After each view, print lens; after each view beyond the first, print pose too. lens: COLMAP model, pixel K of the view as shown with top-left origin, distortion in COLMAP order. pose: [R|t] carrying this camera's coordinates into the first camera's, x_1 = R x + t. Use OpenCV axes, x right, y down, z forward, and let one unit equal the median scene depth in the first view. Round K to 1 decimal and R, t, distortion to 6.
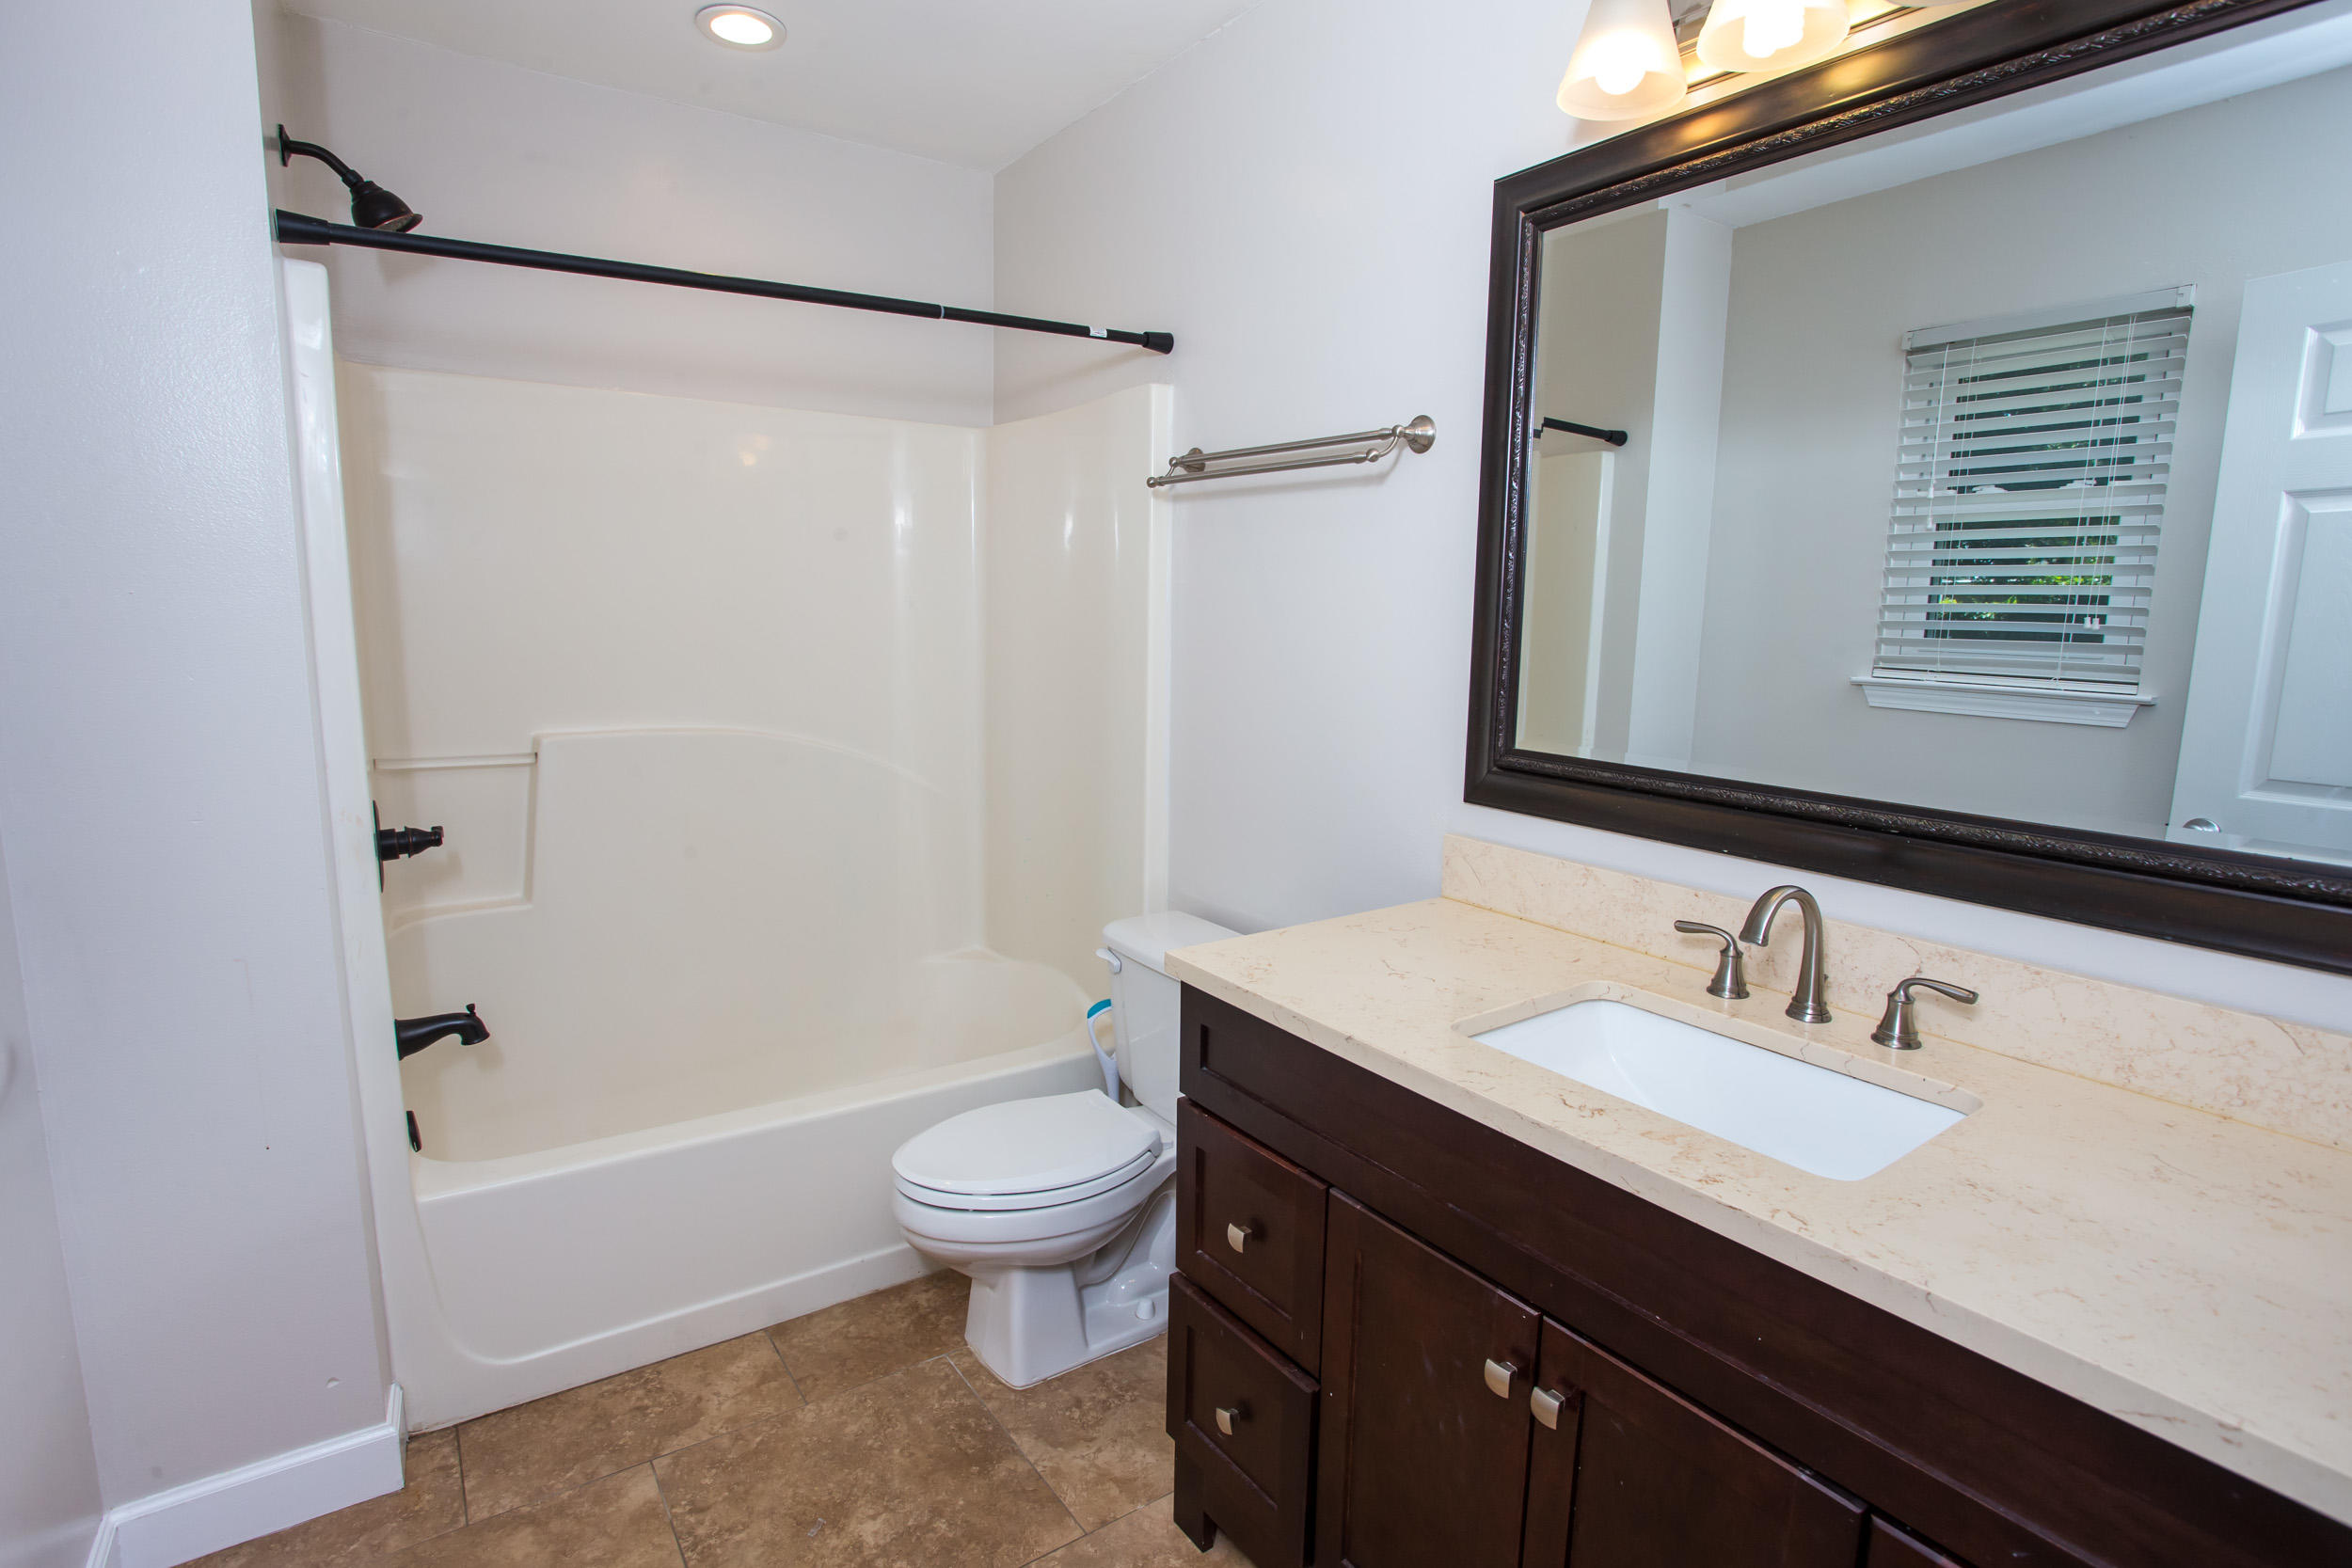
lens RADIAL K [[1140.8, 0, 1176.0], [0, 1140.8, 784.0], [0, 0, 1]] dist [-0.070337, 0.034709]
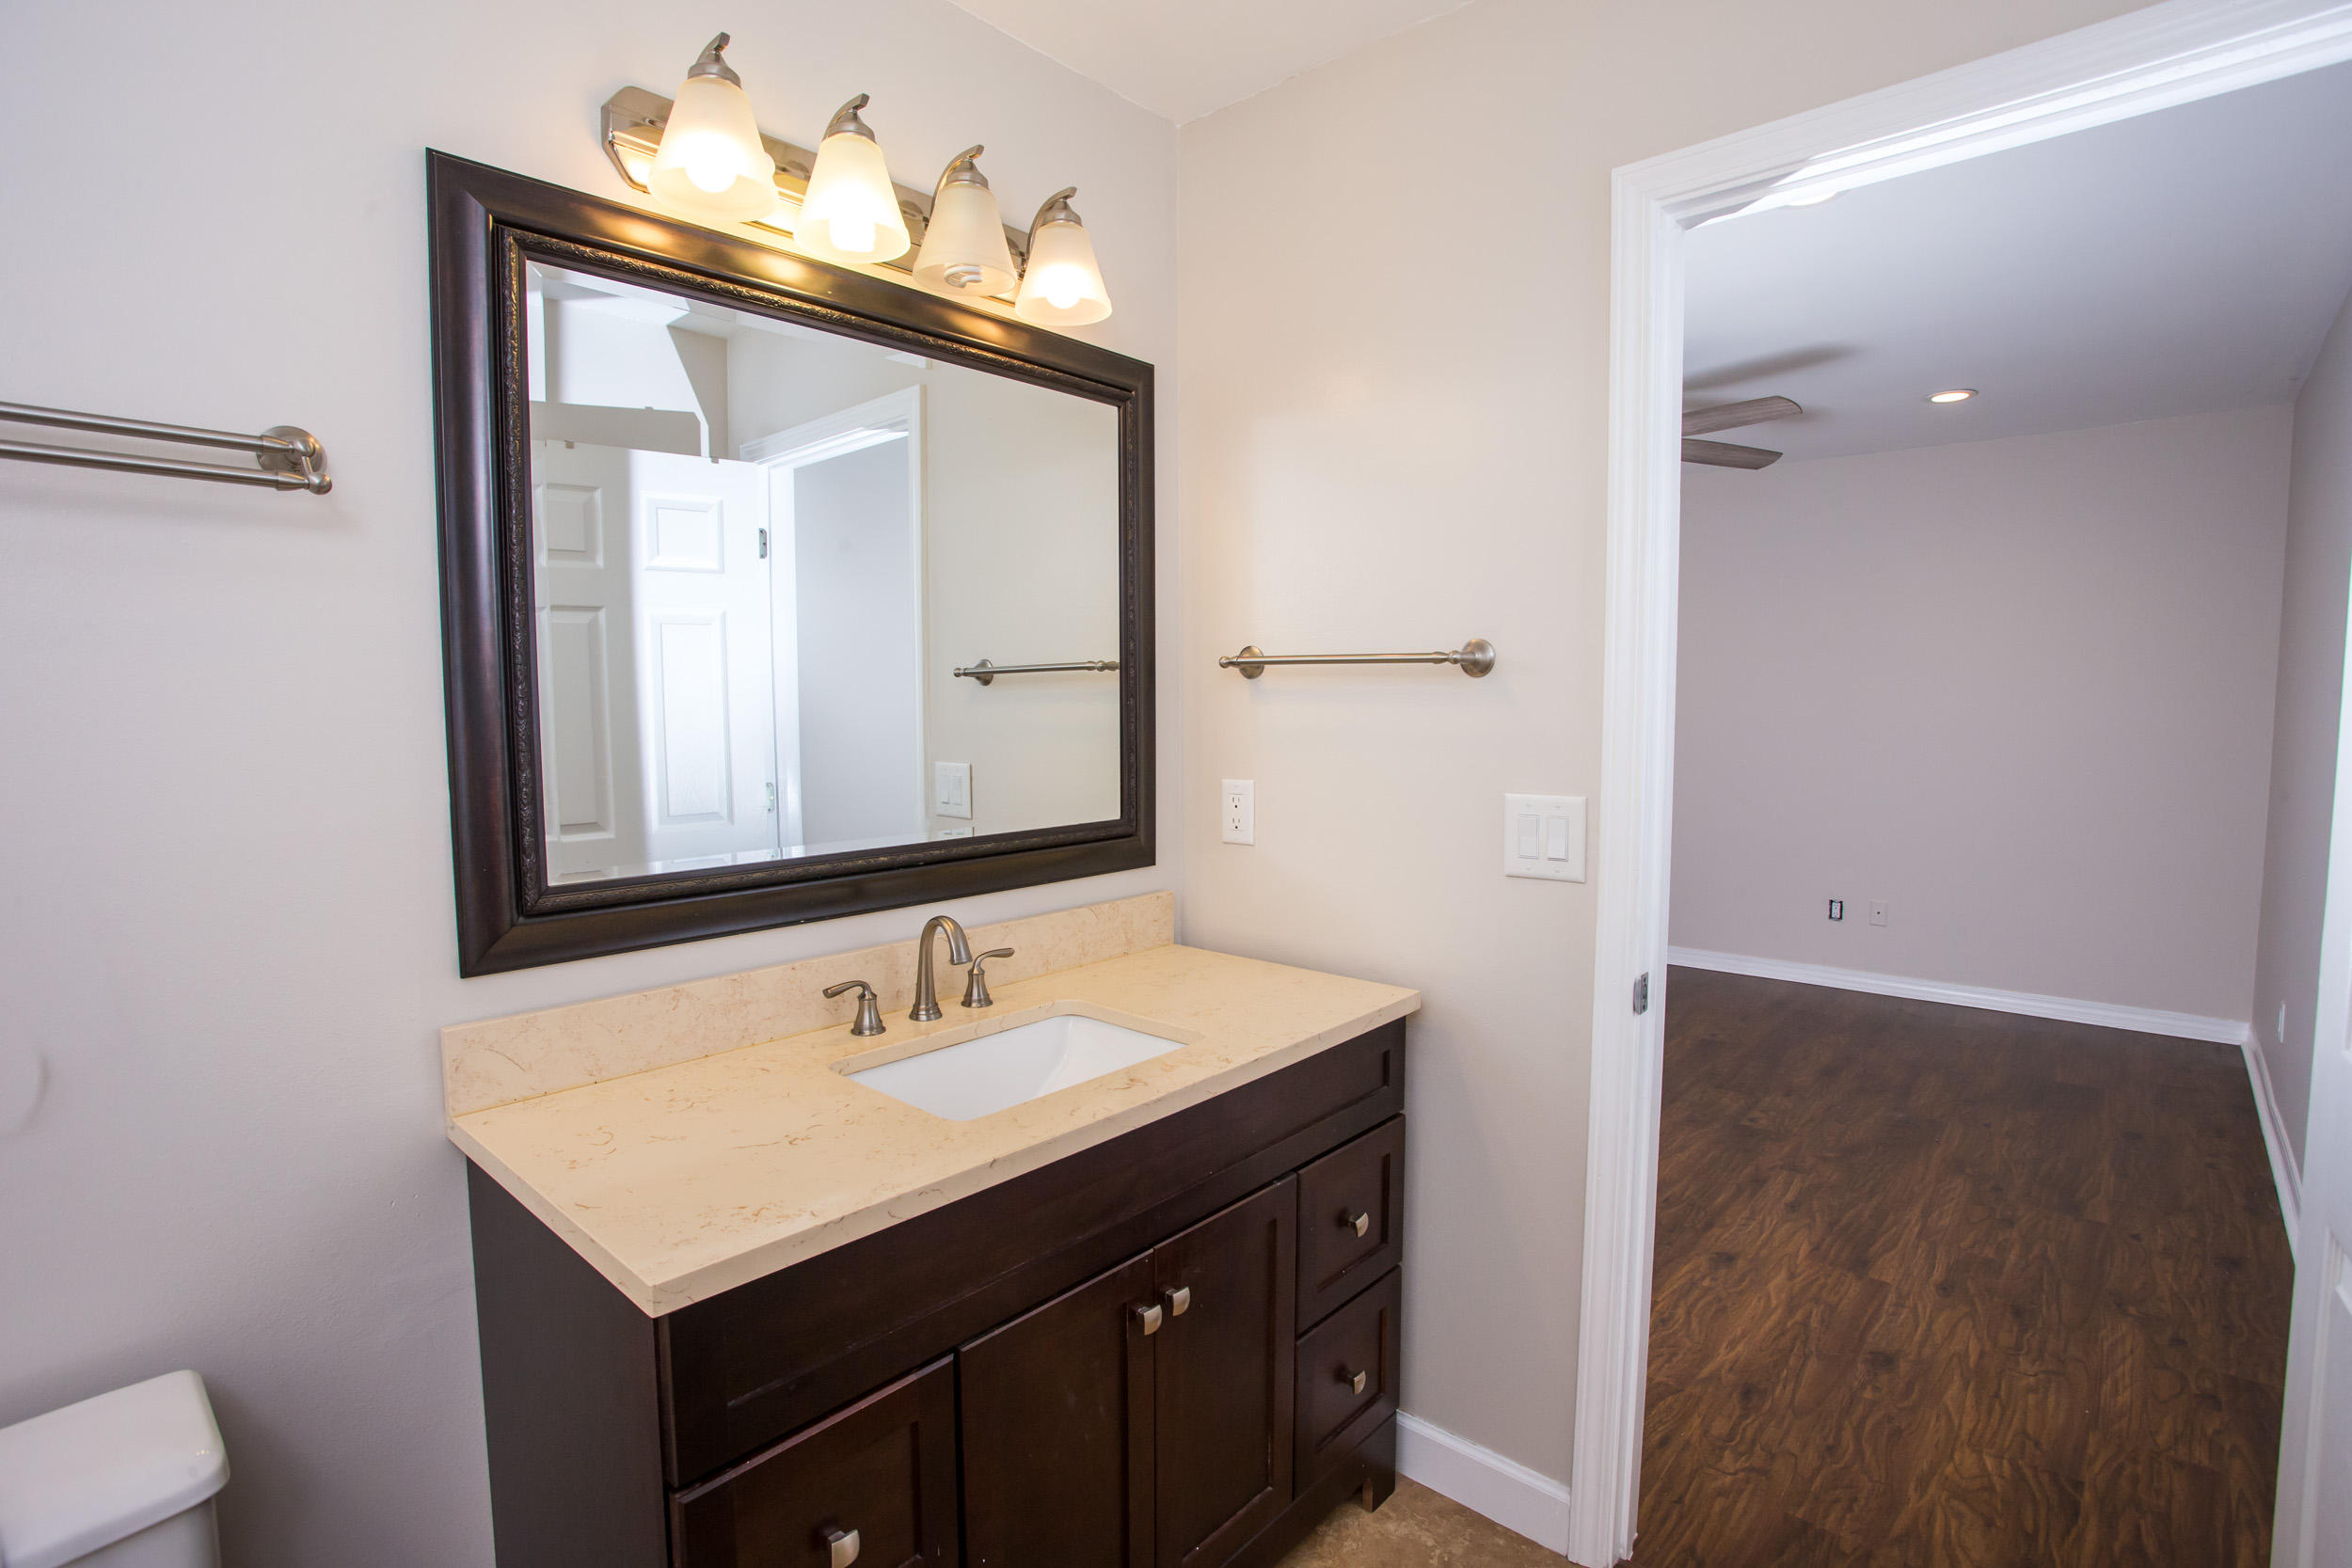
lens RADIAL K [[1140.8, 0, 1176.0], [0, 1140.8, 784.0], [0, 0, 1]] dist [-0.070337, 0.034709]
pose [[-0.218860, -0.094454, 0.971174, -0.722057], [0.151567, 0.979932, 0.129463, -0.176063], [-0.963913, 0.175532, -0.200152, 0.912452]]
